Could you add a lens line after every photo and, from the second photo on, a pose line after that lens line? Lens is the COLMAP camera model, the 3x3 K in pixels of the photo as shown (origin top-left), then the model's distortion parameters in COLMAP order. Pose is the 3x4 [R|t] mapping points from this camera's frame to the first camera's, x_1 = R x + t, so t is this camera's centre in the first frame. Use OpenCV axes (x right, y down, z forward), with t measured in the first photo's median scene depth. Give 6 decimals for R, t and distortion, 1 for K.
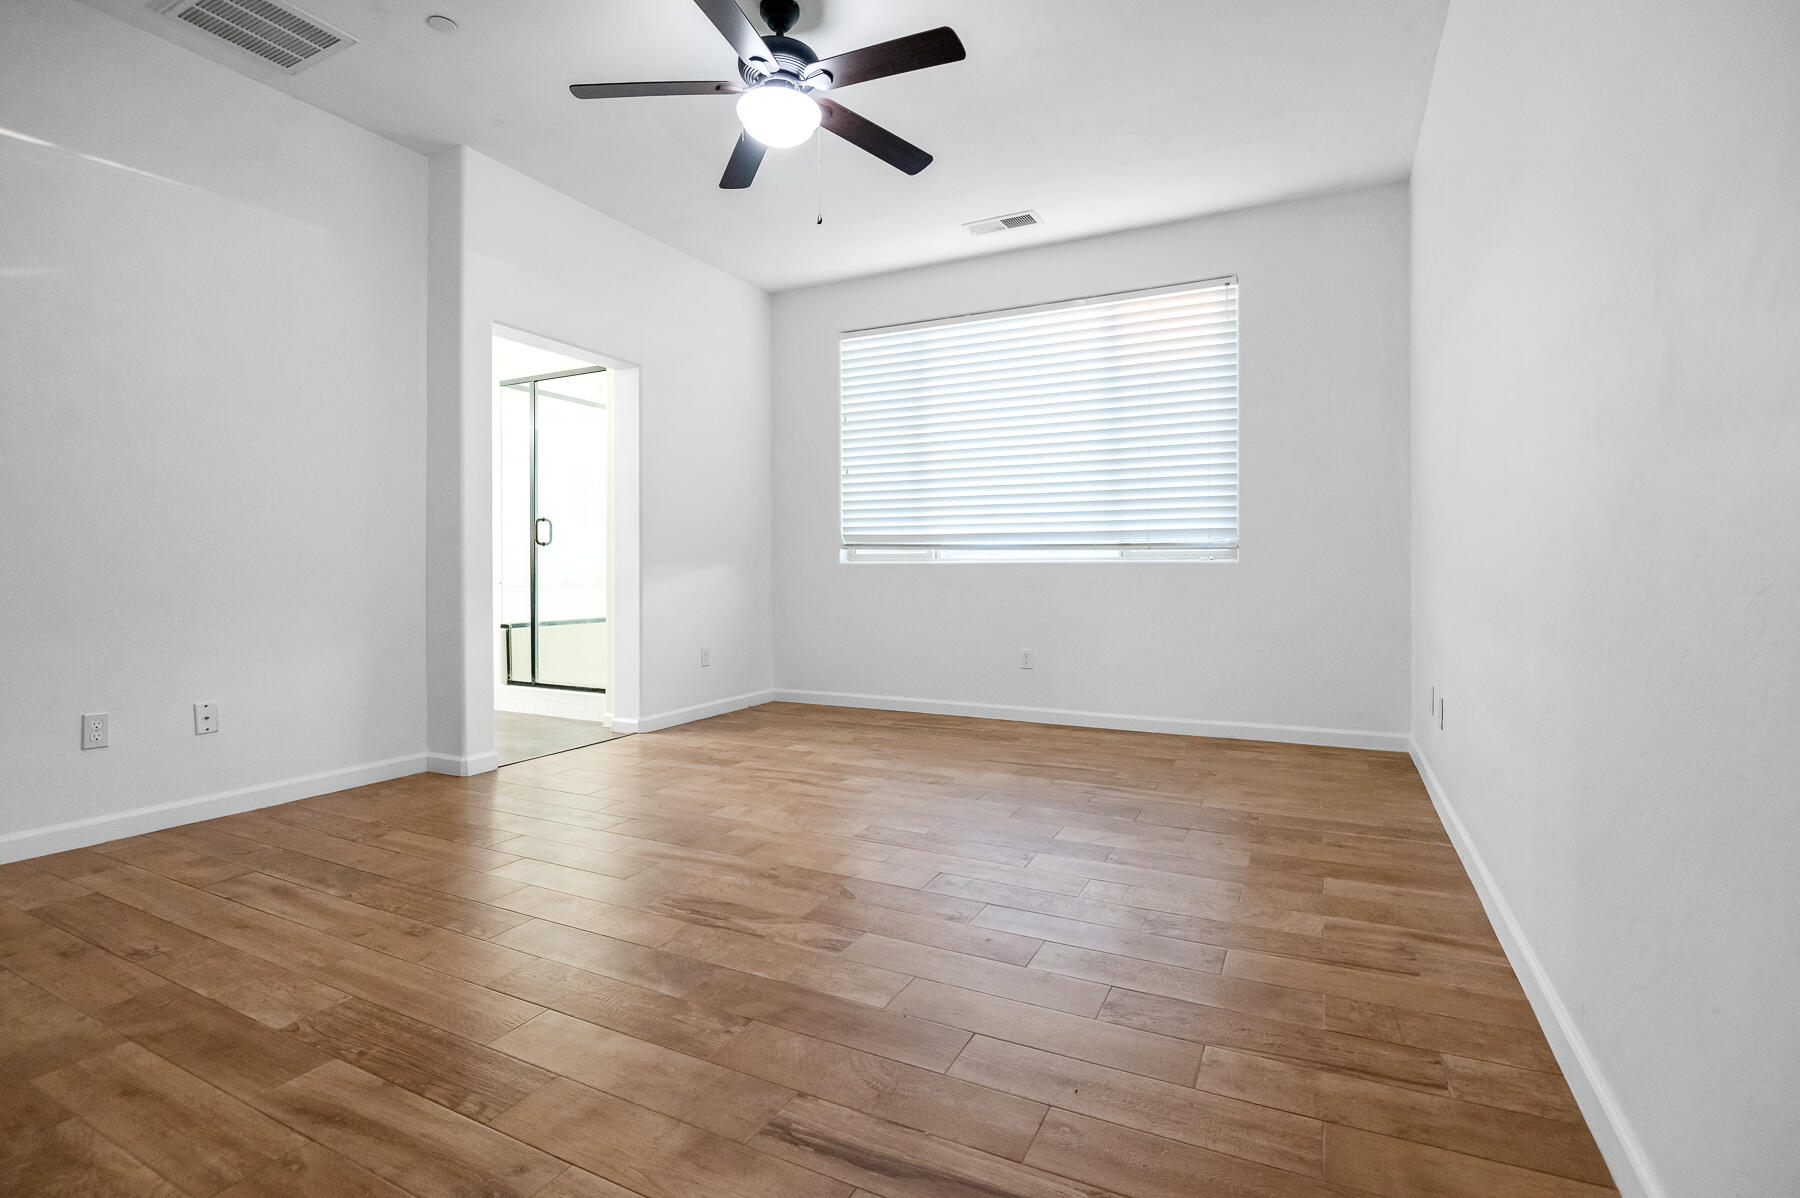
lens RADIAL K [[832.8, 0, 932.8], [0, 832.8, 584.7], [0, 0, 1]] dist [-0.009428, -0.006100]
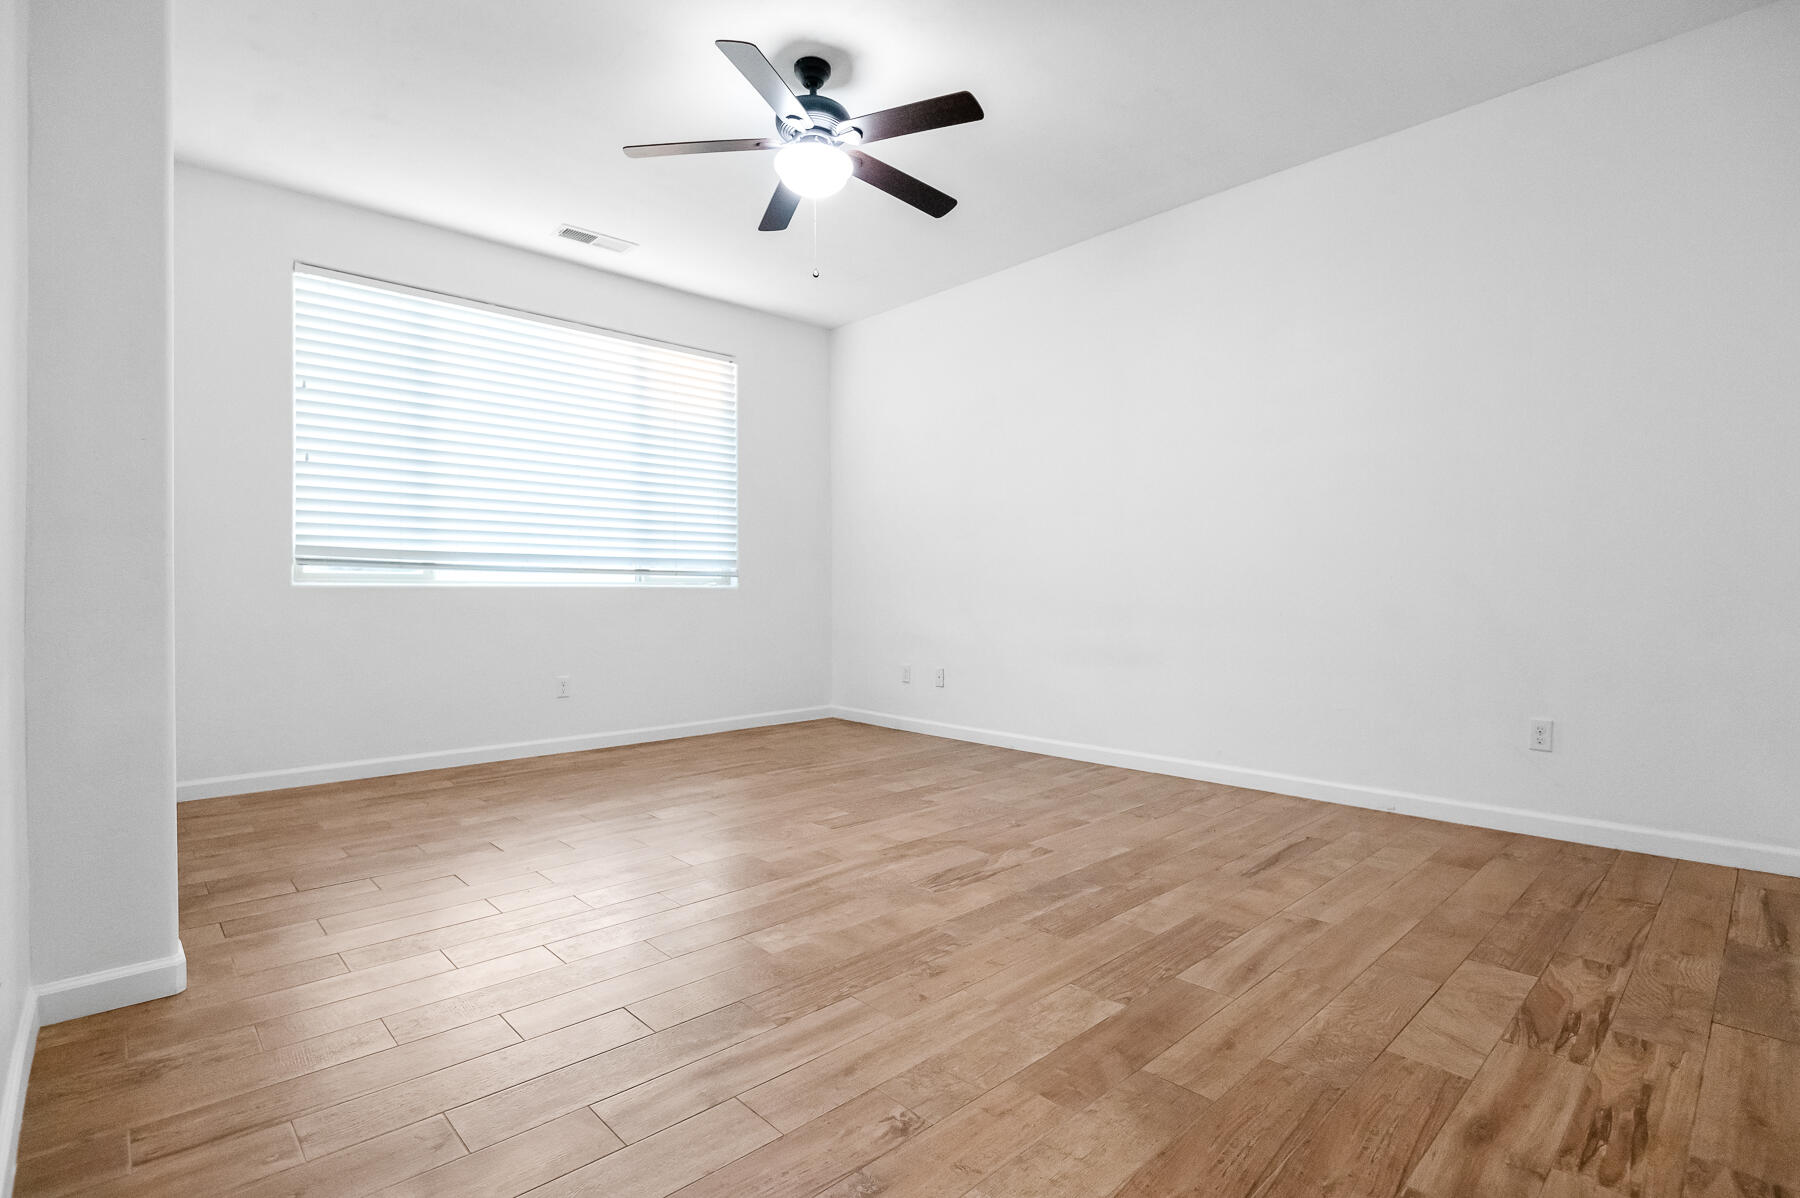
lens RADIAL K [[832.8, 0, 915.1], [0, 832.8, 595.0], [0, 0, 1]] dist [-0.009428, -0.006100]
pose [[0.358070, -0.001790, 0.933693, -1.226313], [0.019879, 0.999786, -0.005707, -0.005664], [-0.933483, 0.020605, 0.358029, 0.539952]]
